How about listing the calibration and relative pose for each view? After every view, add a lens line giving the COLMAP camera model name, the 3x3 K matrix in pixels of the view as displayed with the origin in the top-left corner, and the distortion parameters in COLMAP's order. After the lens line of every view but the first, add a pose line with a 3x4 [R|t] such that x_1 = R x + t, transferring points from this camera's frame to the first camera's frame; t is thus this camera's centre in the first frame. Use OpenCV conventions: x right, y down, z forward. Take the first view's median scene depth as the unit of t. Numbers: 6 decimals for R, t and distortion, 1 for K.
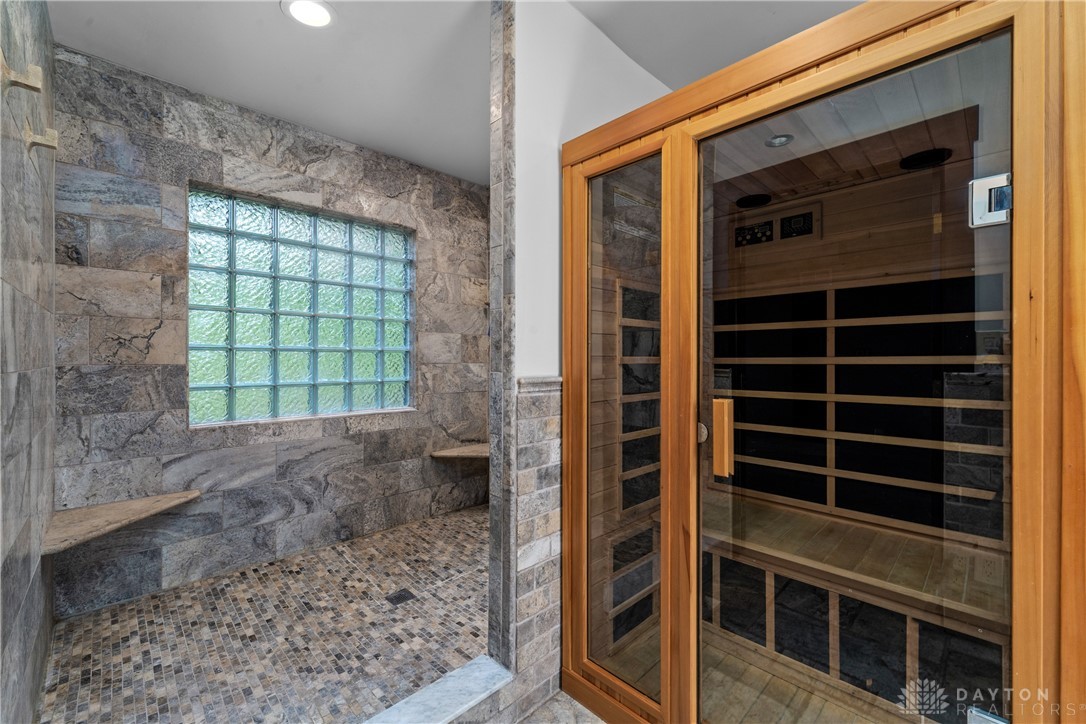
lens RADIAL K [[445.6, 0, 541.3], [0, 445.6, 359.8], [0, 0, 1]] dist [-0.003252, 0.000043]
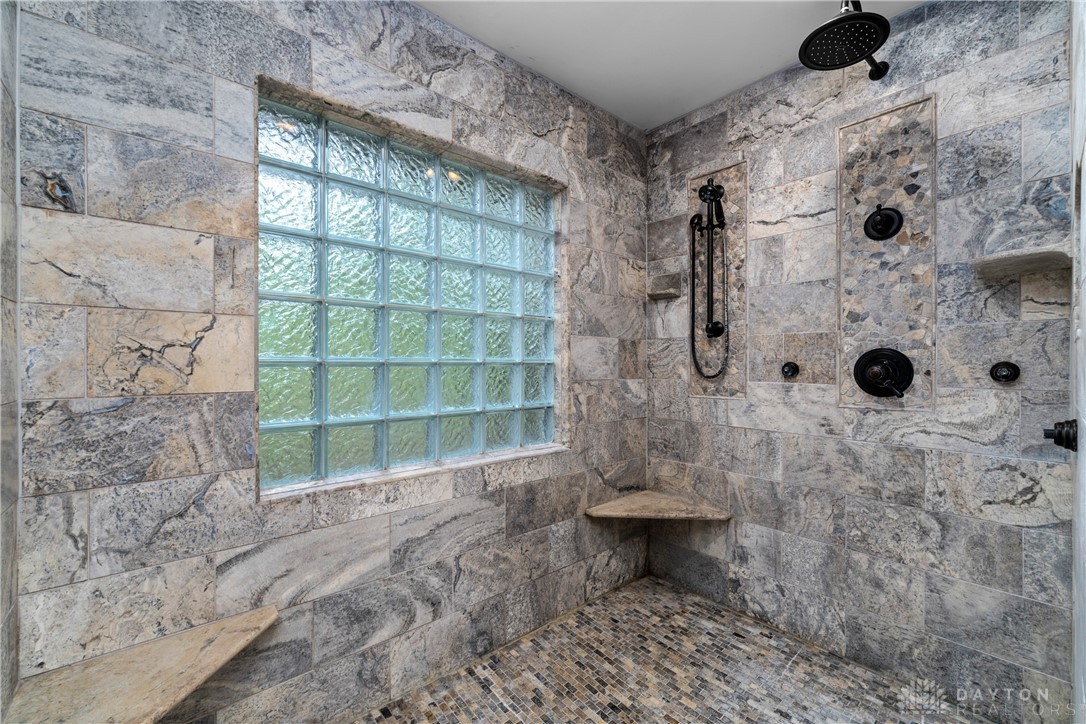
lens RADIAL K [[445.6, 0, 550.1], [0, 445.6, 364.4], [0, 0, 1]] dist [-0.003252, 0.000043]
pose [[0.998548, -0.003360, -0.053764, -0.347583], [0.003248, 0.999992, -0.002172, -0.020946], [0.053771, 0.001994, 0.998551, 0.400320]]
